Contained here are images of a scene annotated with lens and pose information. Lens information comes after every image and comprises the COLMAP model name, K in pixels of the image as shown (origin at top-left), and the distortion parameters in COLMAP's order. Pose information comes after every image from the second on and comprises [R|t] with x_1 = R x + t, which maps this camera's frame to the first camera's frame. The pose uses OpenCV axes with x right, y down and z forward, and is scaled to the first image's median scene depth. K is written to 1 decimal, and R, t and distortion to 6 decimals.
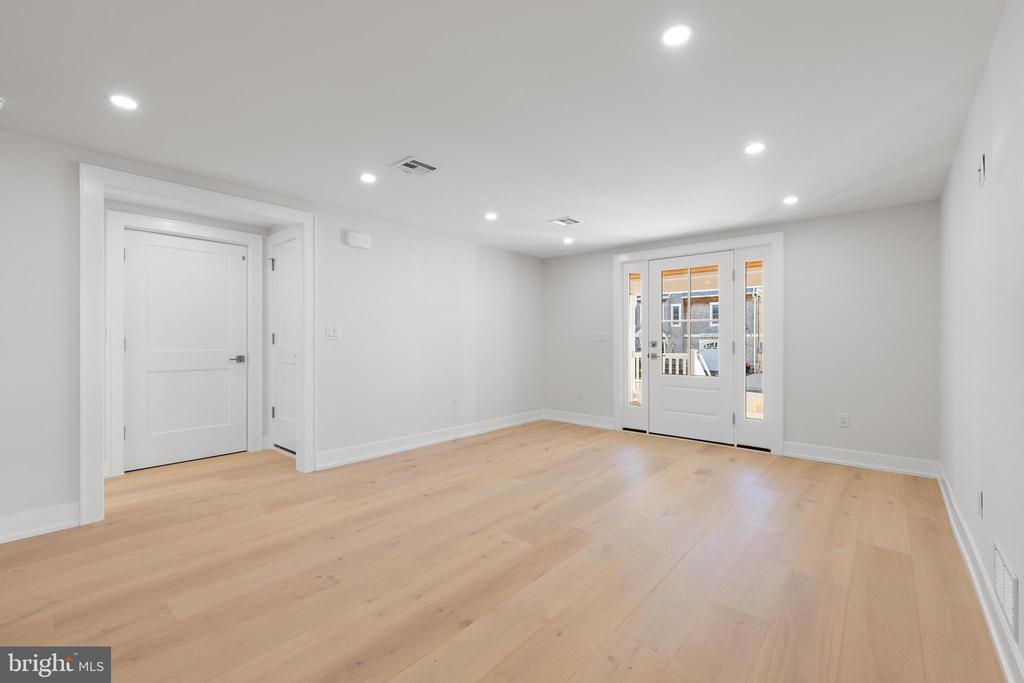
lens RADIAL K [[429.6, 0, 517.8], [0, 429.6, 340.2], [0, 0, 1]] dist [0.001107, 0.000009]
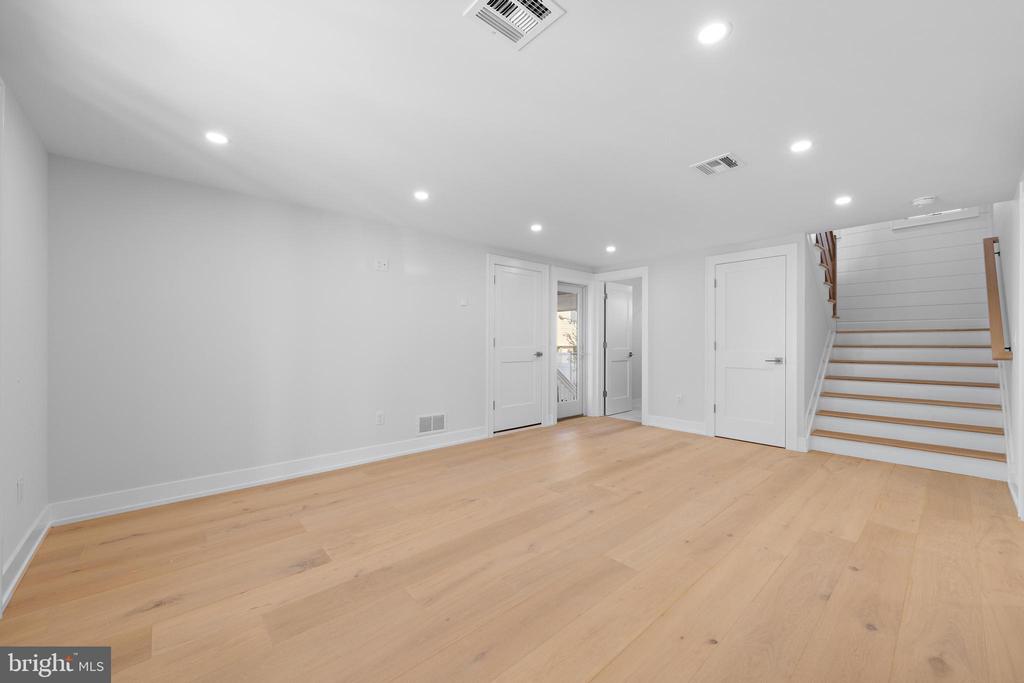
lens RADIAL K [[395.3, 0, 513.7], [0, 395.3, 333.2], [0, 0, 1]] dist [0.008630, 0.000215]
pose [[-0.990564, -0.001448, 0.137041, 0.075464], [-0.004531, 0.999744, -0.022188, -0.002659], [-0.136974, -0.022599, -0.990317, 1.535807]]
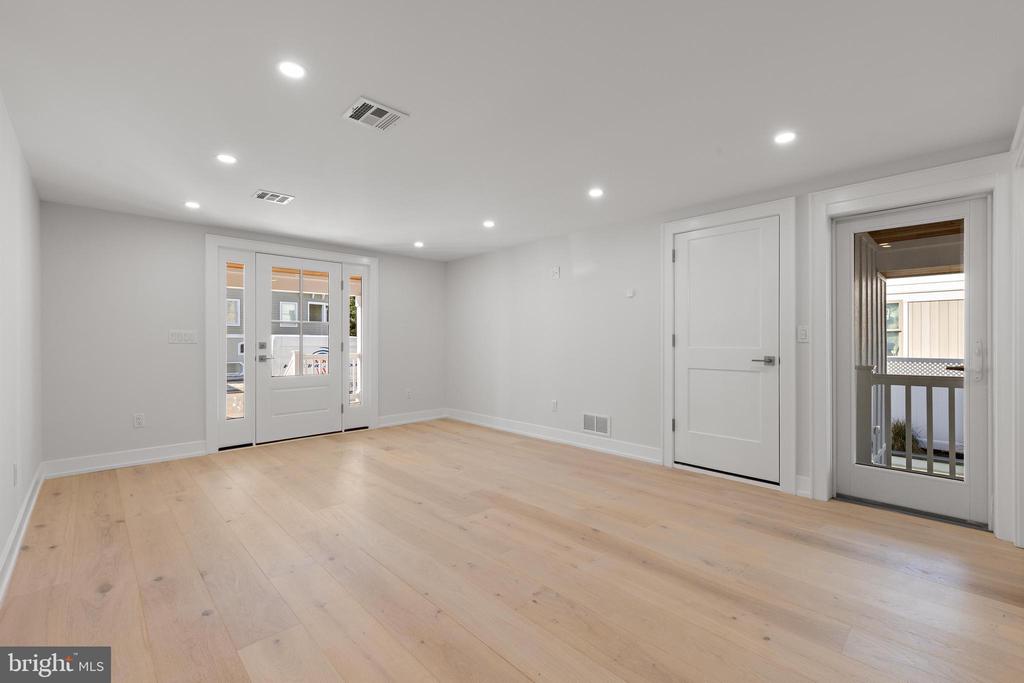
lens RADIAL K [[429.6, 0, 517.8], [0, 429.6, 340.2], [0, 0, 1]] dist [0.001107, 0.000009]
pose [[0.086094, -0.002761, 0.996283, -0.764680], [0.001500, 0.999995, 0.002642, -0.004424], [-0.996286, 0.001267, 0.086098, 0.532216]]
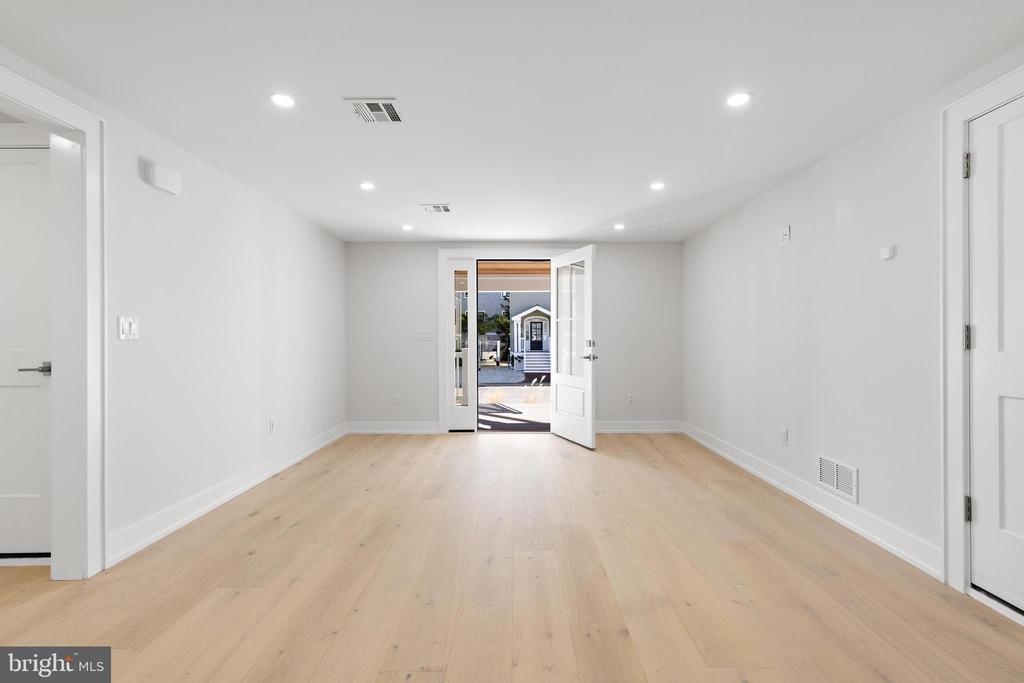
lens RADIAL K [[461.7, 0, 520.4], [0, 461.7, 336.1], [0, 0, 1]] dist [0.004116, 0.000276]
pose [[0.754866, -0.000023, 0.655880, -0.455856], [0.003848, 0.999983, -0.004393, -0.000860], [-0.655868, 0.005839, 0.754853, 0.171382]]
